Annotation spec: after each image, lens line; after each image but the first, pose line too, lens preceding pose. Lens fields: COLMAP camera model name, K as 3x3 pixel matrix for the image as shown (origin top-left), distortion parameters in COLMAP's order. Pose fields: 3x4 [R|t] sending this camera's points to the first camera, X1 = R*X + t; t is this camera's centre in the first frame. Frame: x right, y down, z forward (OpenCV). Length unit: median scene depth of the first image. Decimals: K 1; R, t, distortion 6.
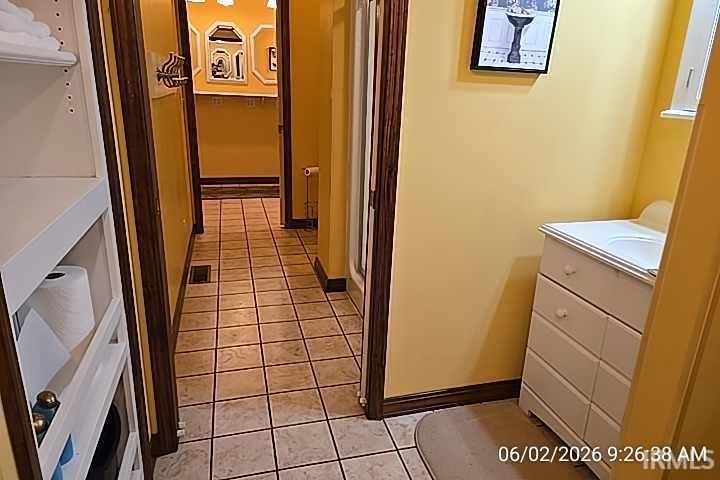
lens RADIAL K [[482.6, 0, 356.0], [0, 482.6, 240.1], [0, 0, 1]] dist [0.087438, -0.109817]
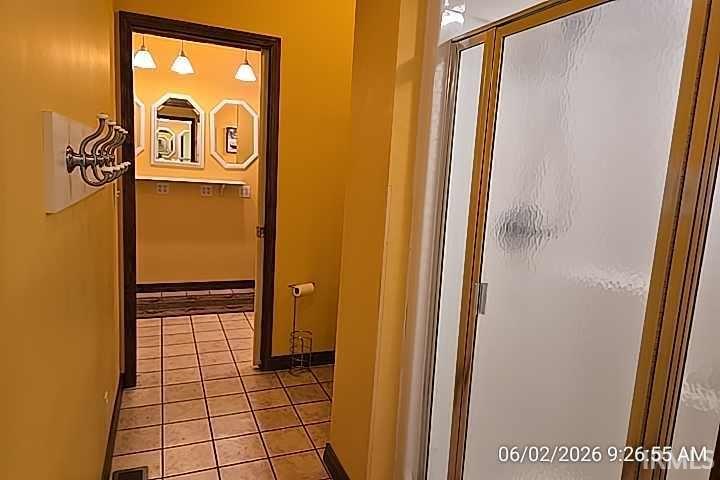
lens RADIAL K [[482.6, 0, 356.0], [0, 482.6, 240.1], [0, 0, 1]] dist [0.087438, -0.109817]
pose [[0.992103, 0.005422, 0.125311, -0.094887], [0.014798, 0.987028, -0.159863, -0.091223], [-0.124553, 0.160455, 0.979153, 0.258524]]
